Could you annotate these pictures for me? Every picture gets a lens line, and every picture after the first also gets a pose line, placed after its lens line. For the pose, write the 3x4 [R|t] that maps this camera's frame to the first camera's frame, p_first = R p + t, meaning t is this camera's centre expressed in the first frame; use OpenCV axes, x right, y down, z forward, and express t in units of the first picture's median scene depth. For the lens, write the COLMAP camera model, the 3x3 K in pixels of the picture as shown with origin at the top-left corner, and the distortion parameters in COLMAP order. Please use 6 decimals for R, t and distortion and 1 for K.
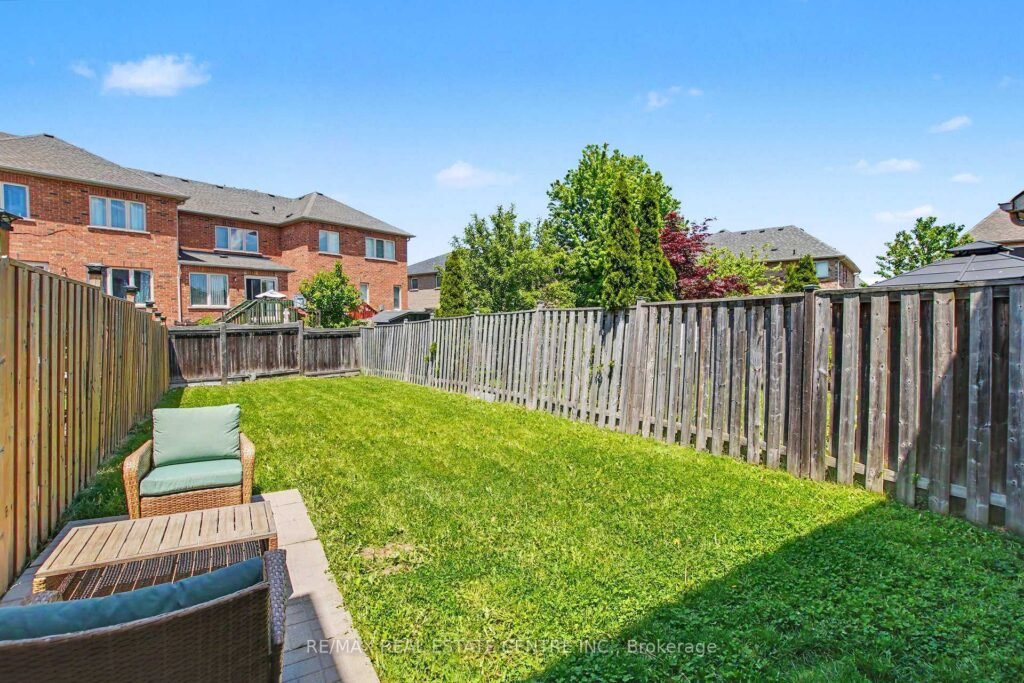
lens RADIAL K [[475.6, 0, 512.0], [0, 475.6, 341.5], [0, 0, 1]] dist [-0.019138, -0.000096]
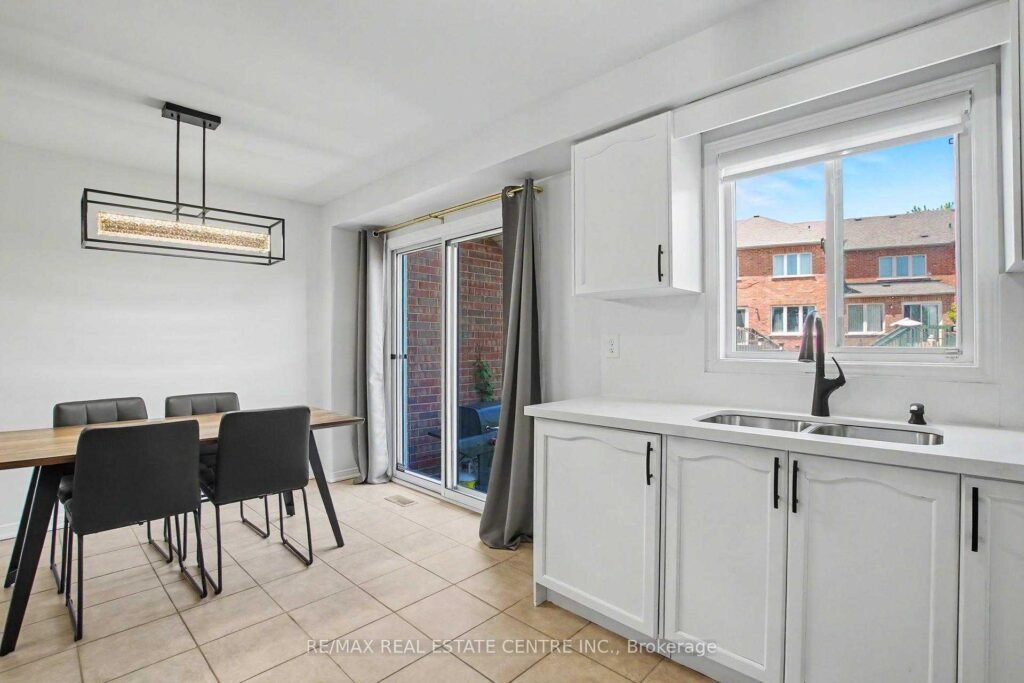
lens RADIAL K [[468.4, 0, 512.0], [0, 468.4, 341.5], [0, 0, 1]] dist [-0.021200, 0.000108]
pose [[0.234132, 0.004316, -0.972195, 0.246380], [-0.043713, 0.999026, -0.006092, -0.013779], [0.971222, 0.043924, 0.234093, -0.061205]]
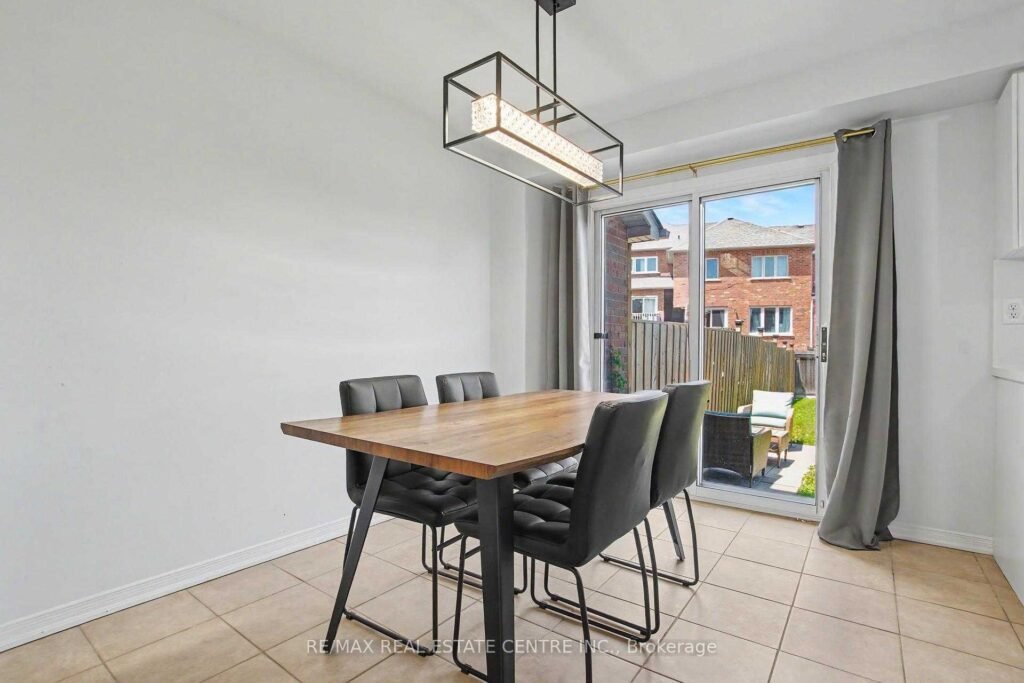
lens RADIAL K [[485.3, 0, 518.9], [0, 485.3, 344.3], [0, 0, 1]] dist [-0.021569, 0.000241]
pose [[0.368858, 0.007349, -0.929457, 0.183968], [-0.049488, 0.998706, -0.011743, 0.002619], [0.928167, 0.050328, 0.368745, -0.169494]]
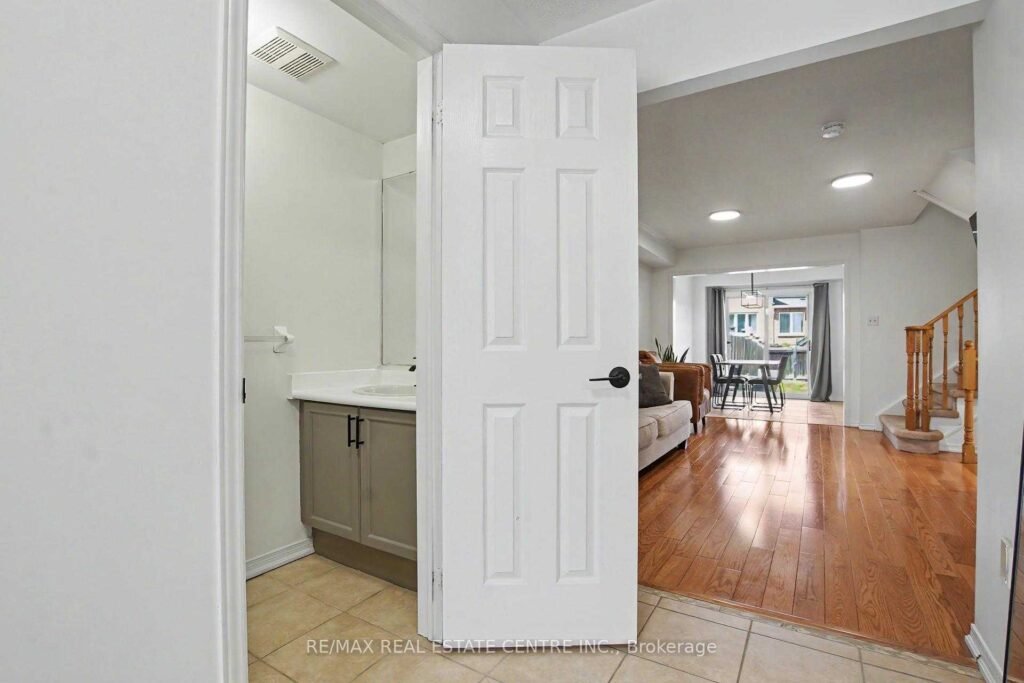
lens RADIAL K [[485.3, 0, 518.9], [0, 485.3, 344.3], [0, 0, 1]] dist [-0.021569, 0.000241]
pose [[0.446033, 0.005528, -0.894999, 0.399024], [-0.038787, 0.999161, -0.013158, 0.013397], [0.894176, 0.040583, 0.445873, -0.530233]]
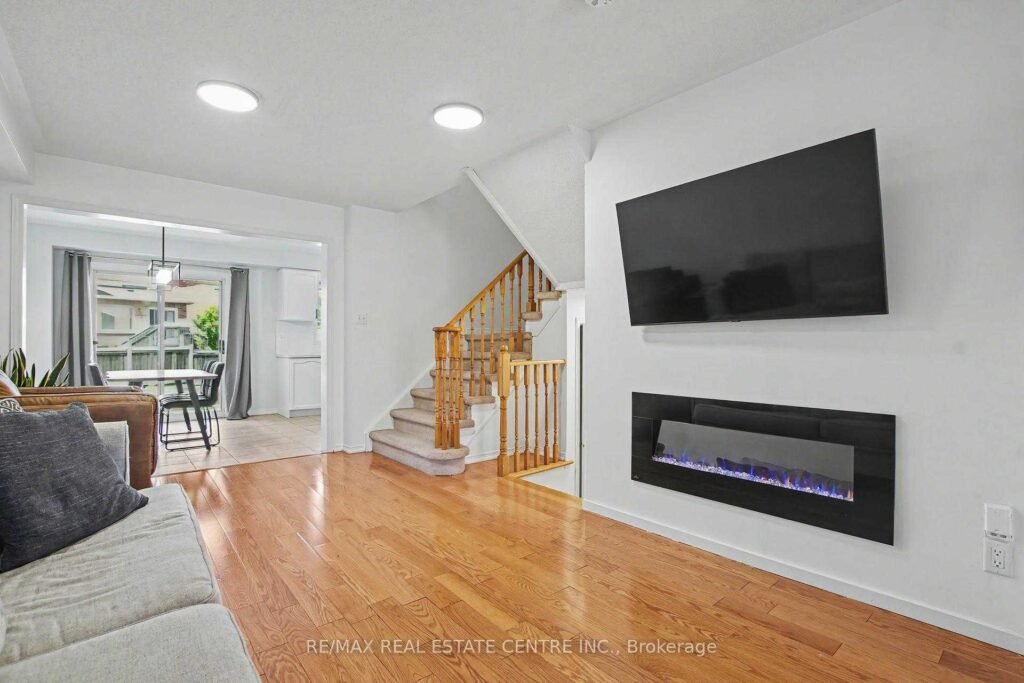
lens RADIAL K [[485.3, 0, 518.9], [0, 485.3, 344.3], [0, 0, 1]] dist [-0.021569, 0.000241]
pose [[0.989865, 0.009848, 0.141669, 0.260834], [-0.003931, 0.999111, -0.041985, 0.009017], [-0.141957, 0.041002, 0.989023, -0.449193]]
